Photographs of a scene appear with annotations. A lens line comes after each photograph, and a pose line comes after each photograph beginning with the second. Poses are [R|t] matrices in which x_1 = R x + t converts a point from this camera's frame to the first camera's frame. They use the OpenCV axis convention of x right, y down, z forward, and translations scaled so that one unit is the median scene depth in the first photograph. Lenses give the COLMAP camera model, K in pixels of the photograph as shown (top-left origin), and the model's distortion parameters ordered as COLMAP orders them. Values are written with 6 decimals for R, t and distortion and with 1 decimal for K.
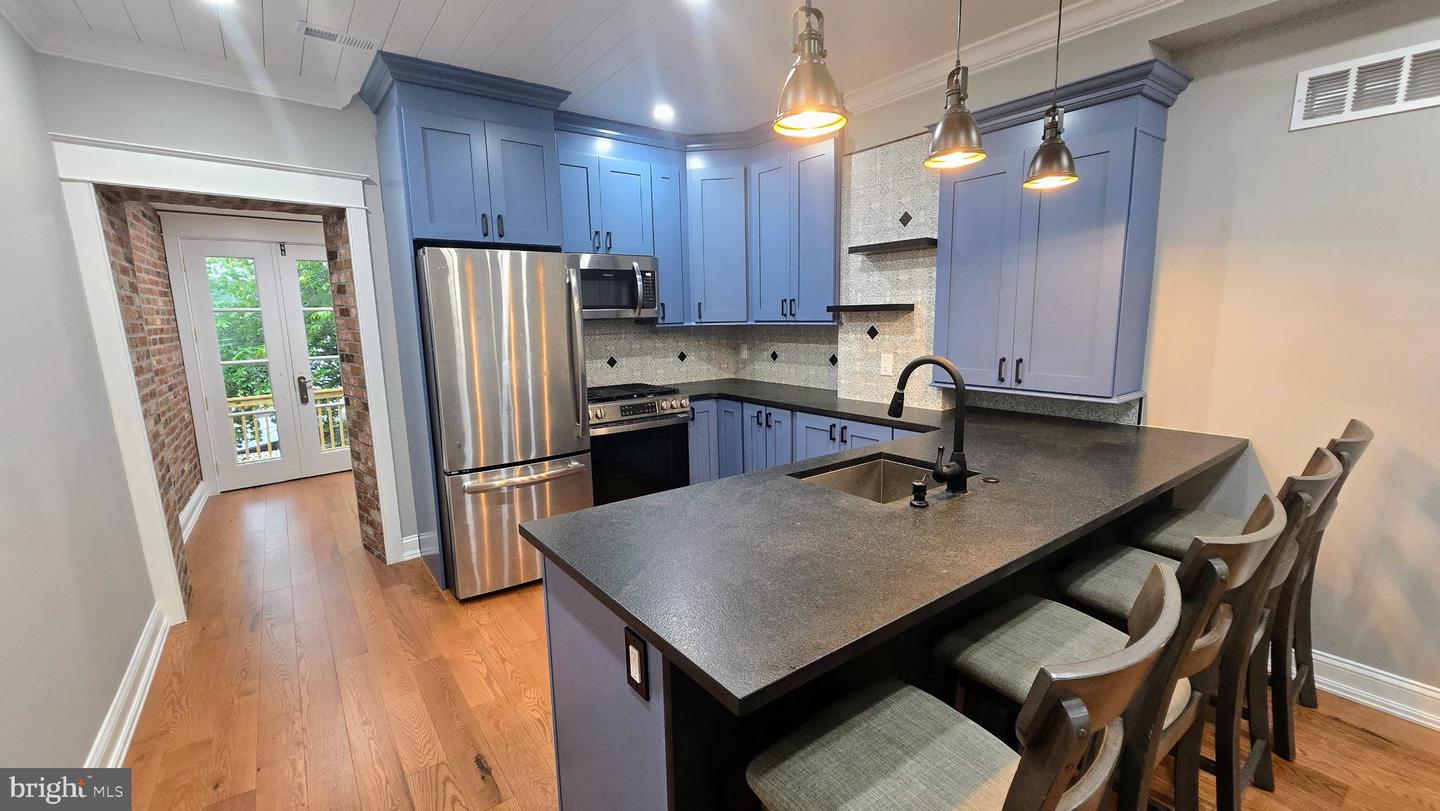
lens RADIAL K [[593.9, 0, 718.4], [0, 593.9, 409.0], [0, 0, 1]] dist [-0.000254, -0.000835]
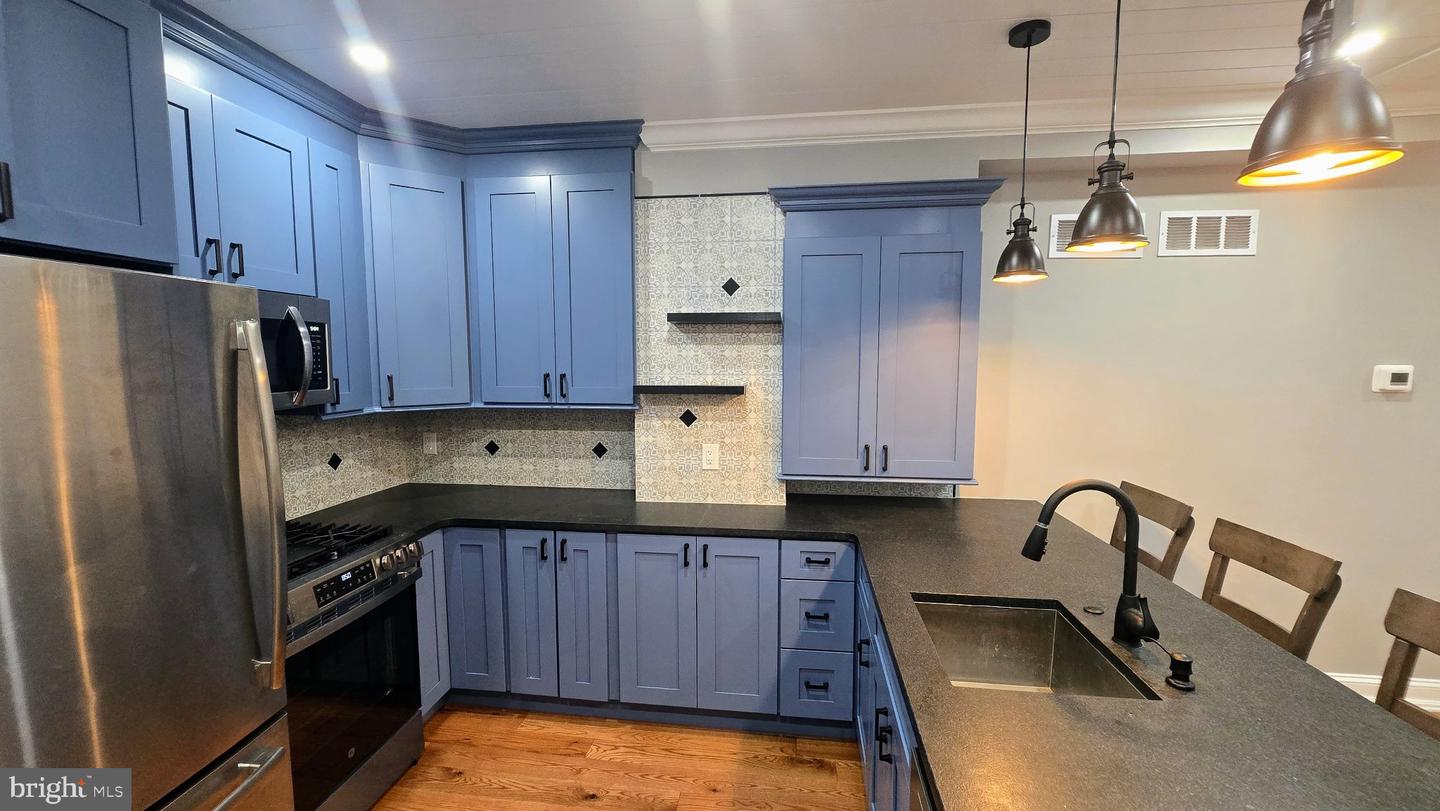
lens RADIAL K [[590.9, 0, 715.5], [0, 590.9, 409.4], [0, 0, 1]] dist [0.001265, -0.000370]
pose [[0.701646, -0.042858, 0.711235, -0.270305], [0.101120, 0.994076, -0.039855, -0.098267], [-0.705314, 0.099884, 0.701823, 0.379911]]
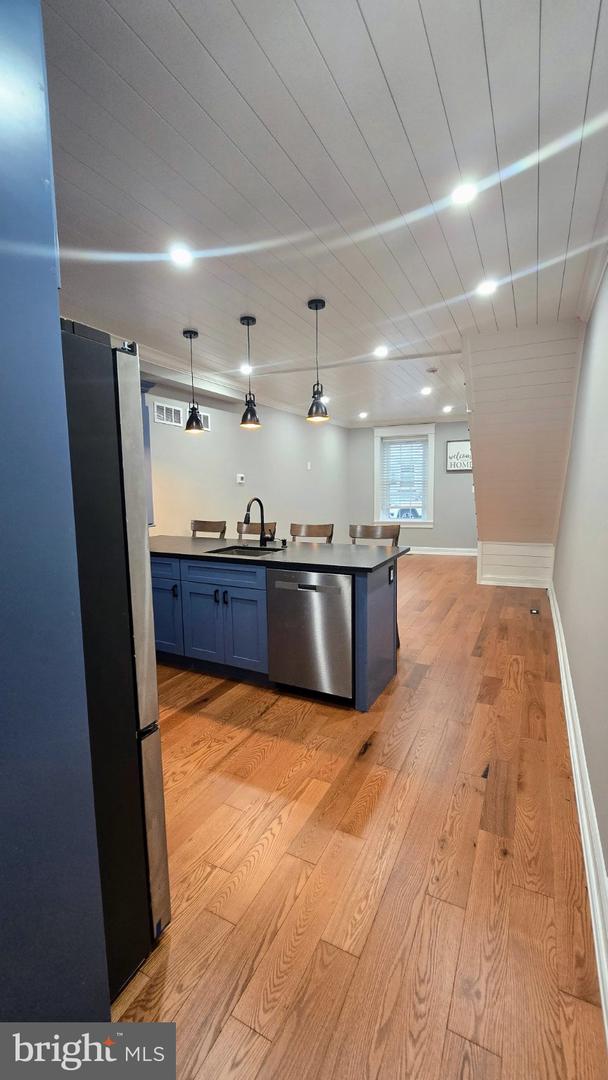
lens RADIAL K [[441.2, 0, 301.8], [0, 441.2, 537.0], [0, 0, 1]] dist [-0.009105, -0.000315]
pose [[-0.436171, -0.072769, 0.896917, -0.711834], [0.168168, 0.972573, 0.160688, -0.095110], [-0.884010, 0.220920, -0.411971, 0.797008]]
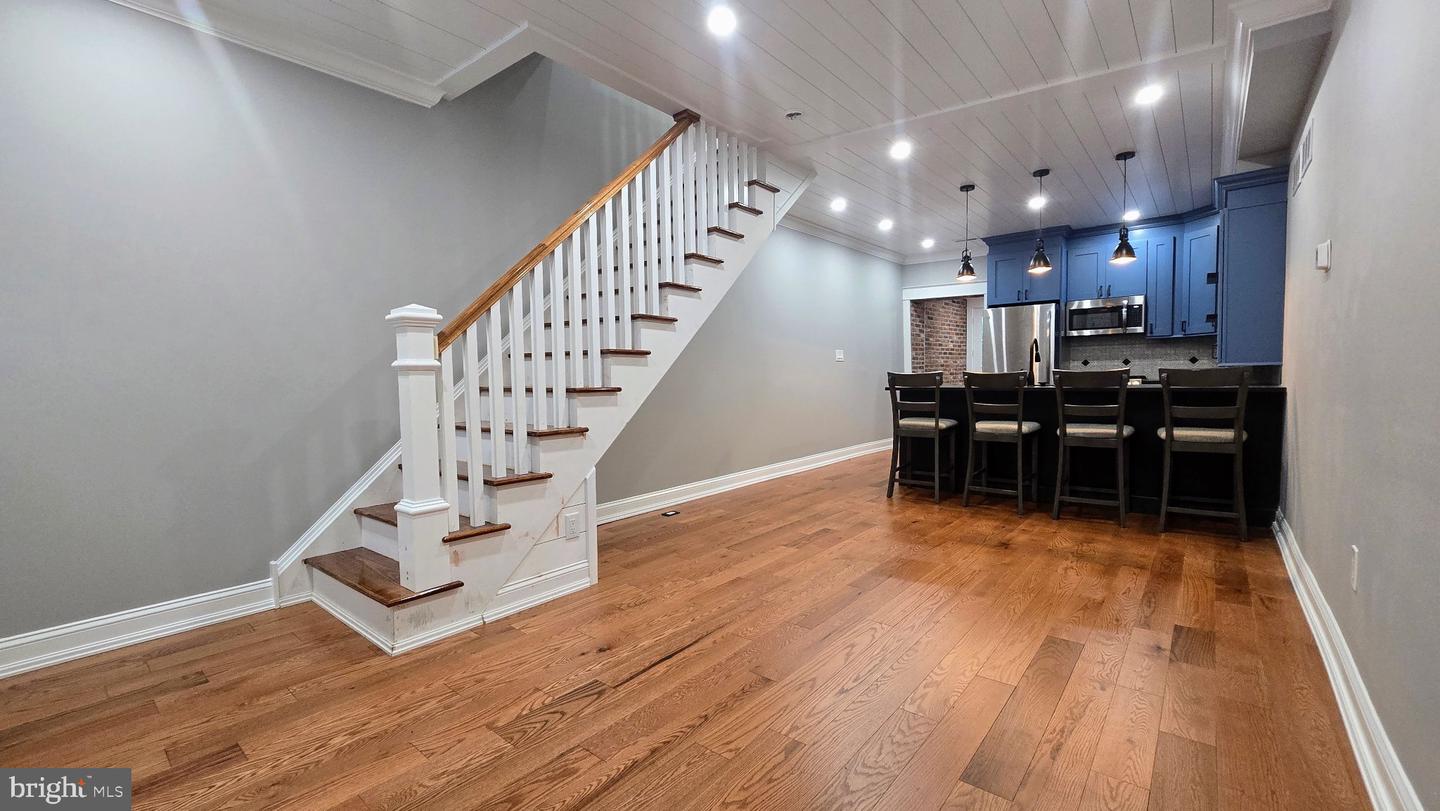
lens RADIAL K [[590.9, 0, 715.5], [0, 590.9, 409.4], [0, 0, 1]] dist [0.001265, -0.000370]
pose [[0.238483, 0.071023, -0.968546, 1.296502], [-0.141056, 0.989279, 0.037811, 0.167358], [0.960848, 0.127601, 0.245944, -0.516985]]
